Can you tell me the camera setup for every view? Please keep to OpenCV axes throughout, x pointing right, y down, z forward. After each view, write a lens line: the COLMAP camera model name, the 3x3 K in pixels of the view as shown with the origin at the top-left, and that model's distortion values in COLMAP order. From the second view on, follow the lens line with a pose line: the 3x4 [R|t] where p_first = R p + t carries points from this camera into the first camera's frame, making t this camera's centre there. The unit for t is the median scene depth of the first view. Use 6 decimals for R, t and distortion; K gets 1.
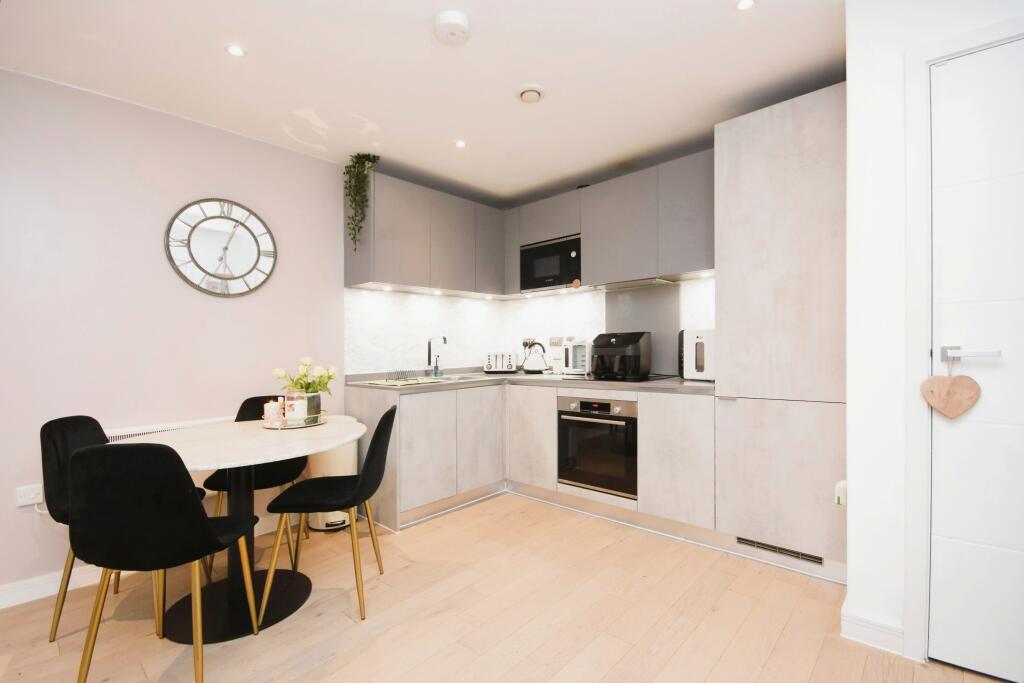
lens RADIAL K [[453.4, 0, 513.6], [0, 453.4, 355.8], [0, 0, 1]] dist [-0.000273, -0.000202]
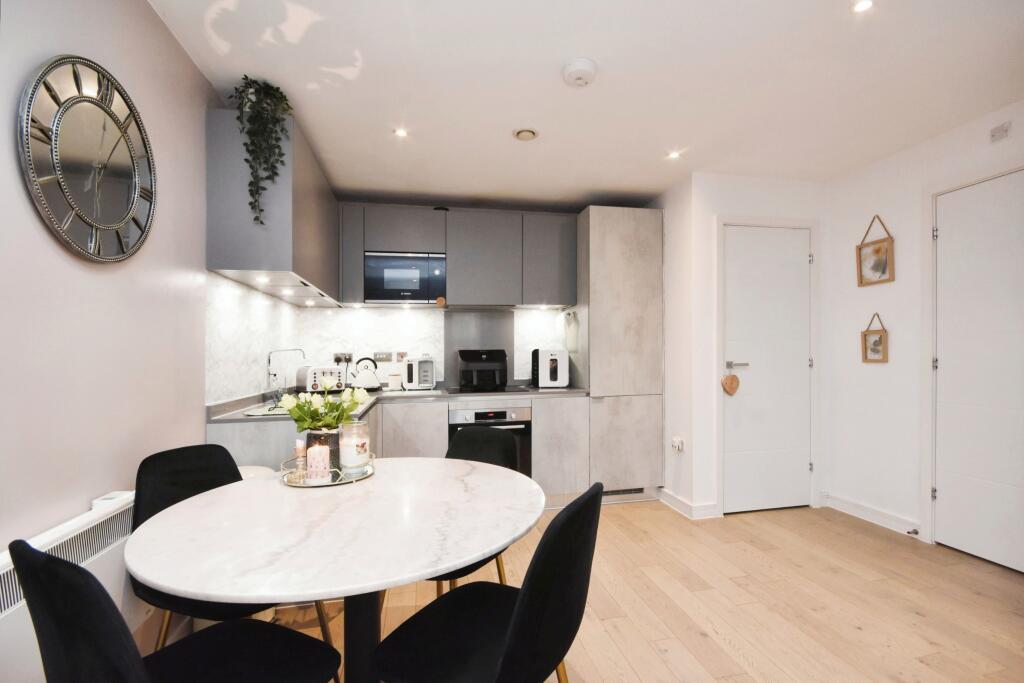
lens RADIAL K [[458.2, 0, 513.0], [0, 458.2, 373.0], [0, 0, 1]] dist [0.001004, -0.000569]
pose [[0.587046, -0.017661, 0.809361, -0.714256], [0.016268, 0.999817, 0.010017, -0.003569], [-0.809390, 0.007286, 0.587226, 0.298752]]
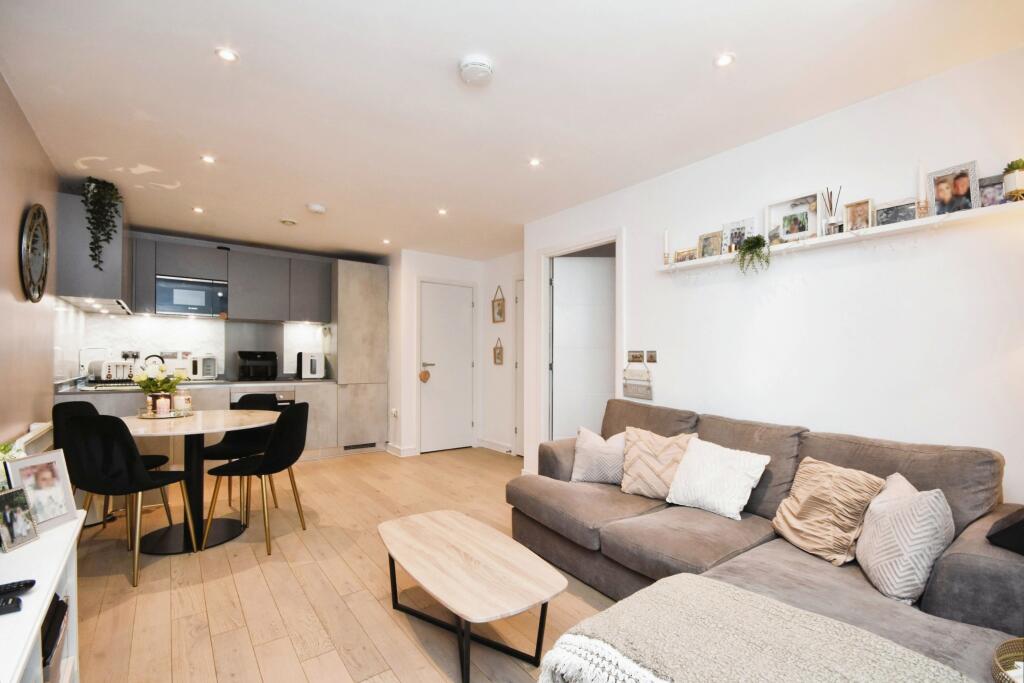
lens RADIAL K [[458.2, 0, 513.0], [0, 458.2, 373.0], [0, 0, 1]] dist [0.001004, -0.000569]
pose [[0.183124, -0.008336, 0.983055, -1.297100], [0.005837, 0.999956, 0.007392, 0.019513], [-0.983073, 0.004384, 0.183164, -0.182668]]
